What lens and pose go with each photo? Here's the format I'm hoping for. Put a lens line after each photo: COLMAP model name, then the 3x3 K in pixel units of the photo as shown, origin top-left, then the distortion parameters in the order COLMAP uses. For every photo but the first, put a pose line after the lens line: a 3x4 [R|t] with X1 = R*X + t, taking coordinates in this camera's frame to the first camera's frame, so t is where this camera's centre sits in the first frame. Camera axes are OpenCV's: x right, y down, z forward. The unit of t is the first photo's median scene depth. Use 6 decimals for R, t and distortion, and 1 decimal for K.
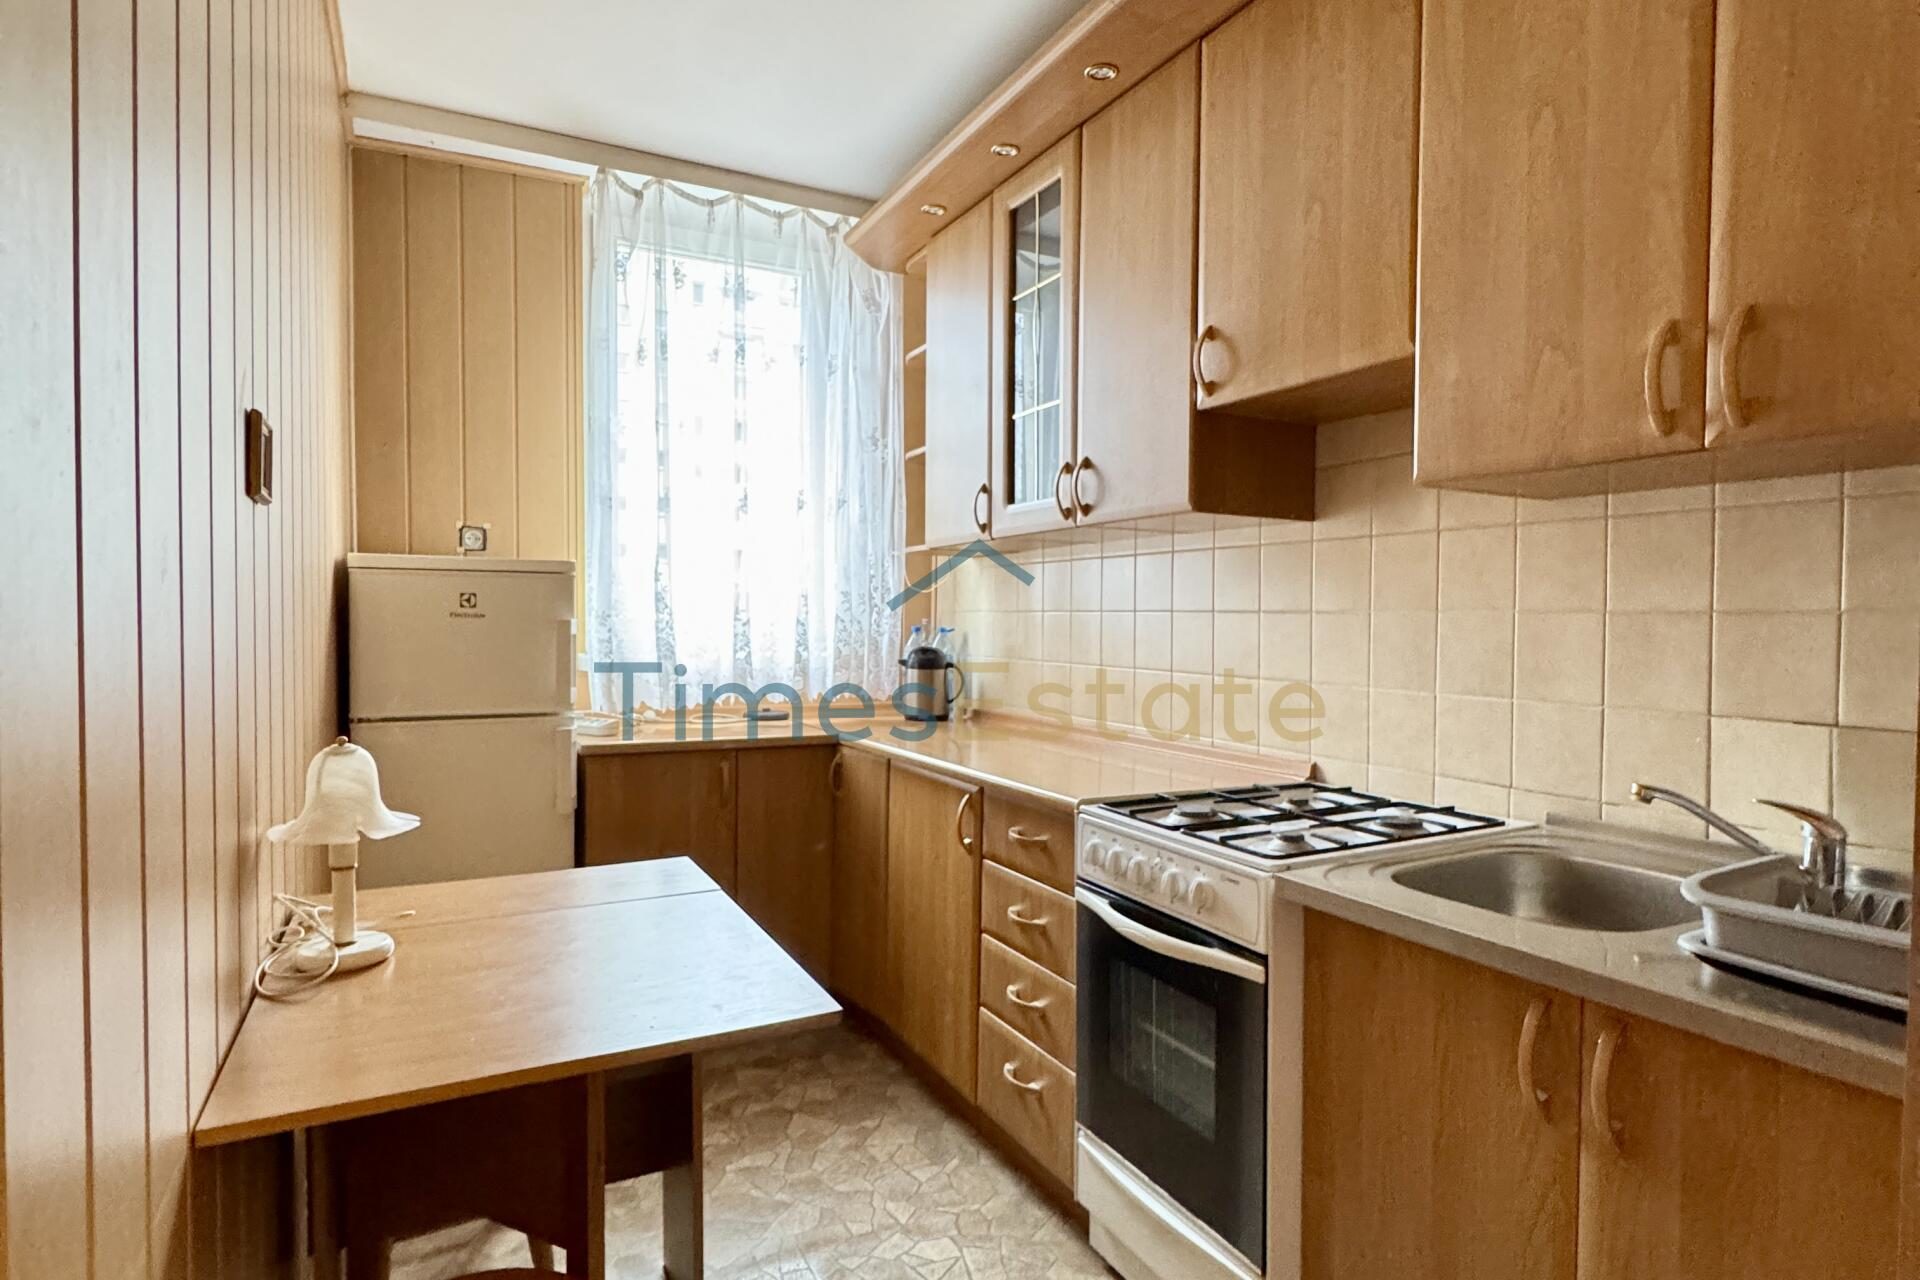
lens RADIAL K [[1024.5, 0, 956.6], [0, 1024.5, 639.3], [0, 0, 1]] dist [-0.001044, -0.000977]
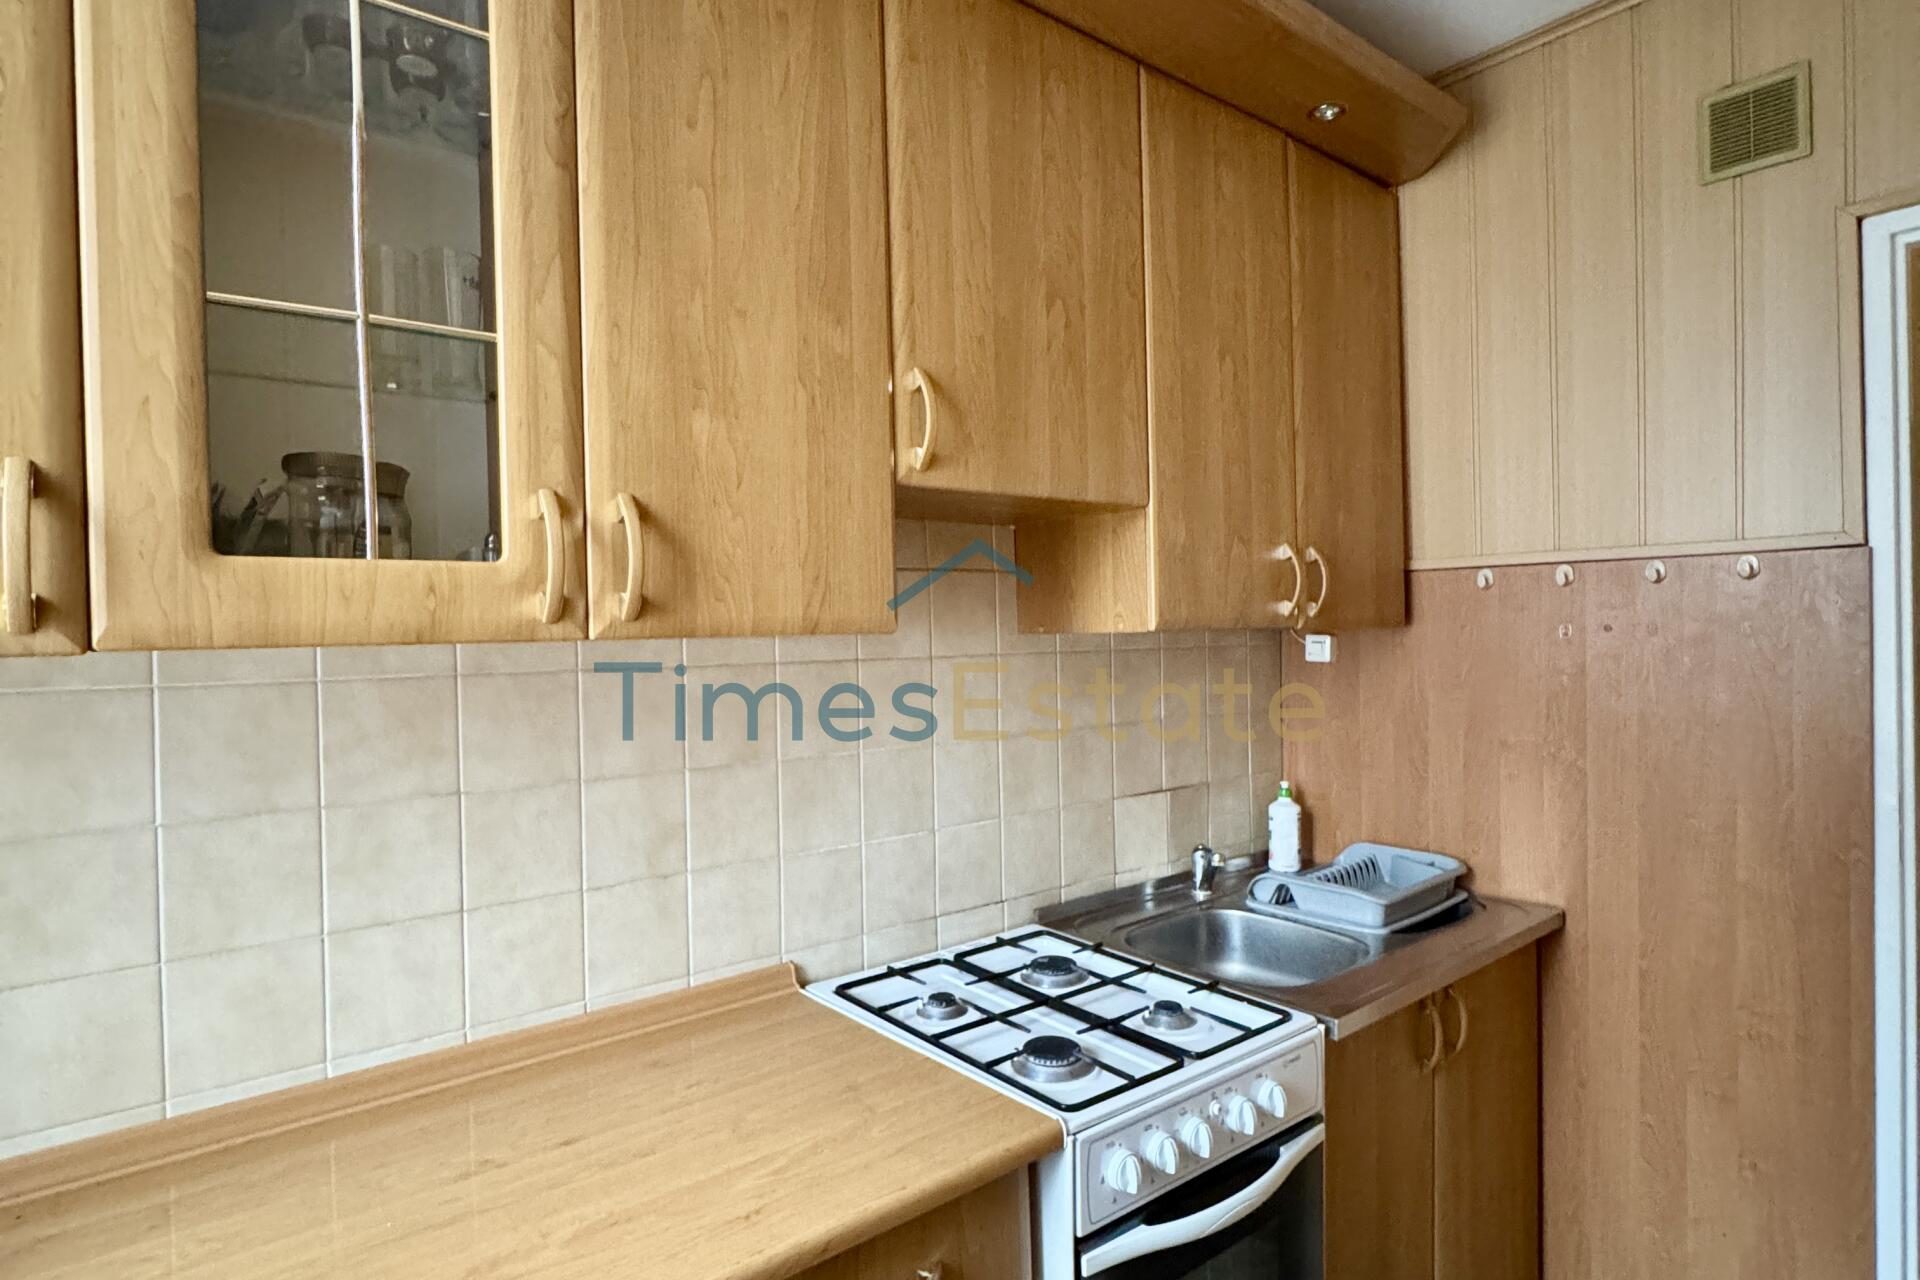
lens RADIAL K [[1024.5, 0, 956.6], [0, 1024.5, 639.3], [0, 0, 1]] dist [-0.001044, -0.000977]
pose [[-0.215520, -0.012179, 0.976423, -0.513183], [0.041314, 0.998913, 0.021578, -0.161553], [-0.975625, 0.044991, -0.214783, 1.337834]]
